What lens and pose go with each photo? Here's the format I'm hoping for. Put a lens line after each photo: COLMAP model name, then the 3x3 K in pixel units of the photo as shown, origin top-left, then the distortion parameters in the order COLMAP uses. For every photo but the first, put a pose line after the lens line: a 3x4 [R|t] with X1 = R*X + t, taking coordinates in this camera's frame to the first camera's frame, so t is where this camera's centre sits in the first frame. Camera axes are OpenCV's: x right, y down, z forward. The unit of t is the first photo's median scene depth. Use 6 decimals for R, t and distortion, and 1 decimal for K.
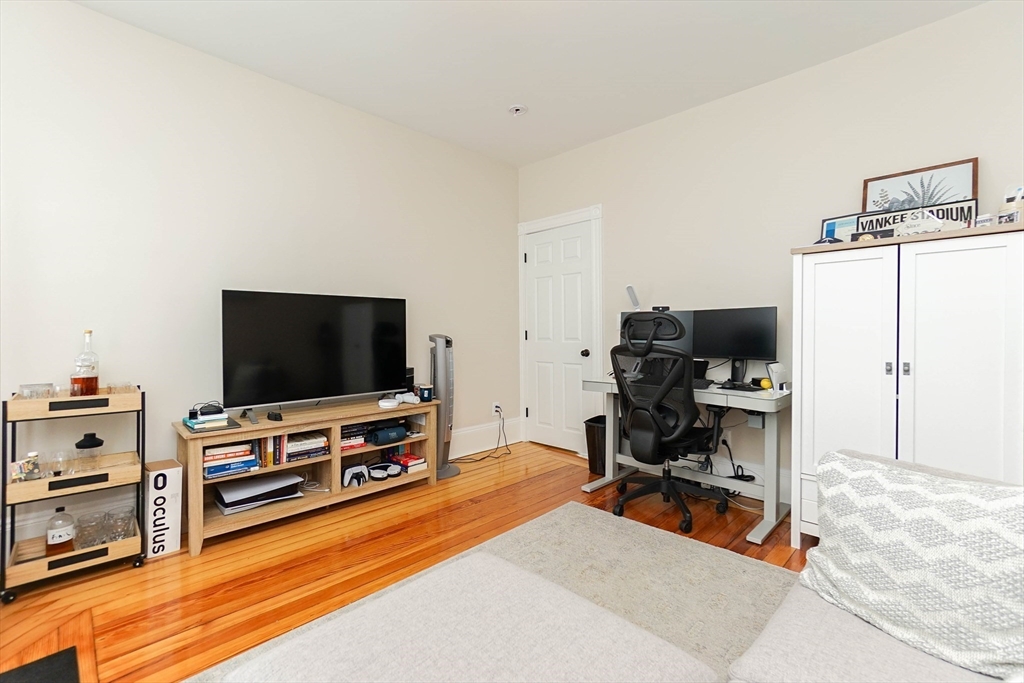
lens RADIAL K [[462.0, 0, 512.0], [0, 462.0, 341.5], [0, 0, 1]] dist [0.013457, 0.000492]
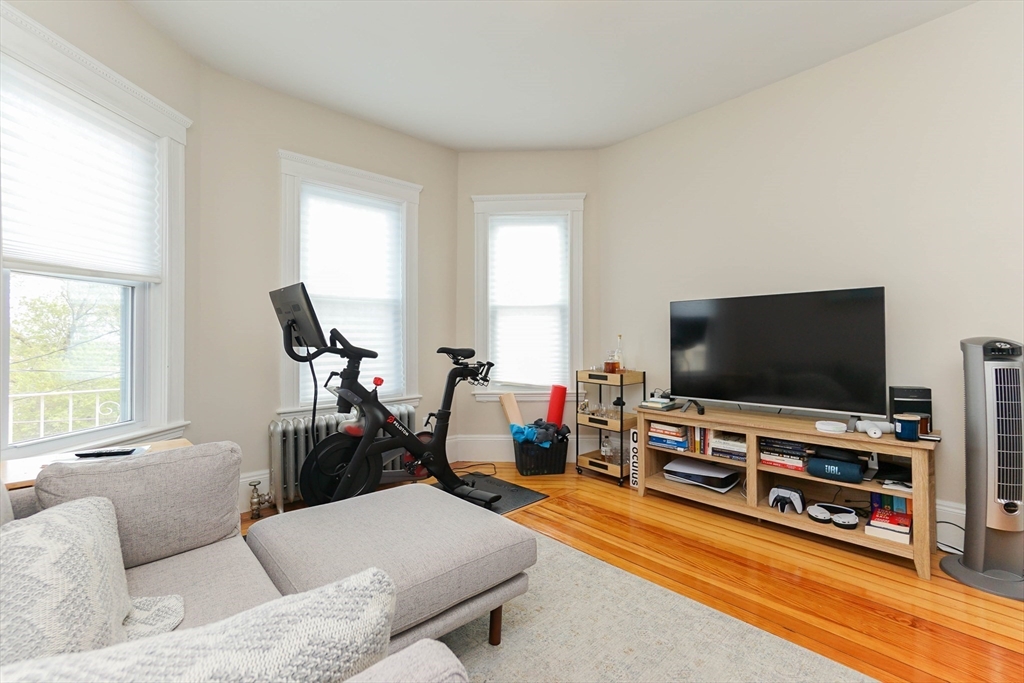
lens RADIAL K [[450.6, 0, 512.0], [0, 450.6, 341.5], [0, 0, 1]] dist [-0.001033, -0.000217]
pose [[-0.060665, 0.006156, -0.998139, 0.596077], [-0.020383, 0.999765, 0.007405, -0.003881], [0.997950, 0.020794, -0.060525, 0.596642]]
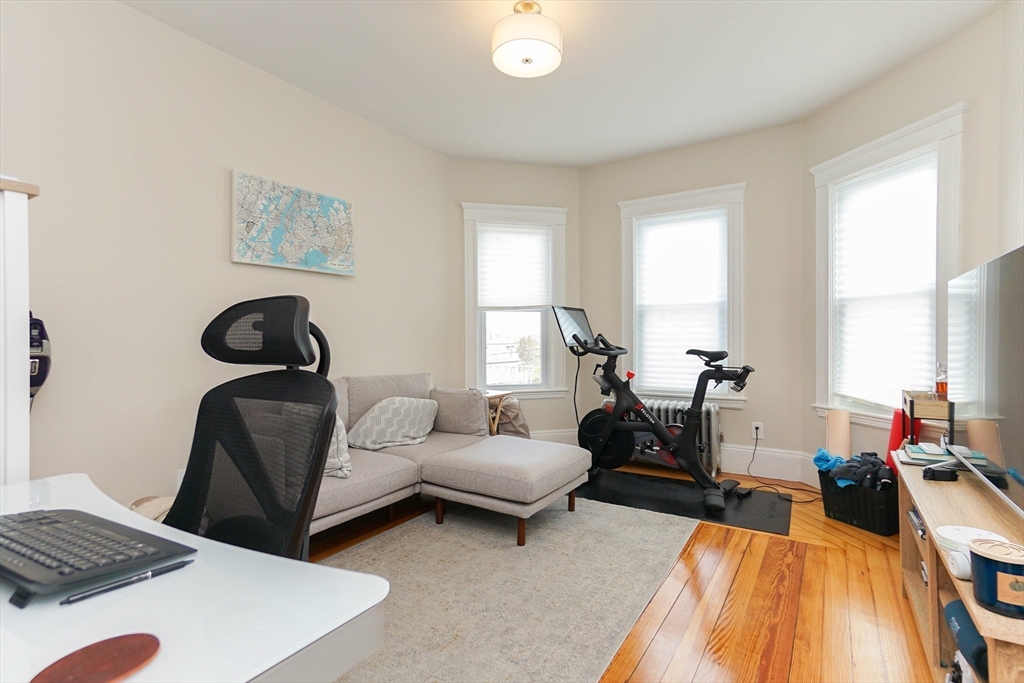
lens RADIAL K [[477.9, 0, 512.0], [0, 477.9, 341.5], [0, 0, 1]] dist [-0.000561, 0.000049]
pose [[-0.982792, 0.008183, -0.184532, 0.172520], [0.002265, 0.999477, 0.032259, -0.039149], [0.184700, 0.031286, -0.982297, 1.512865]]
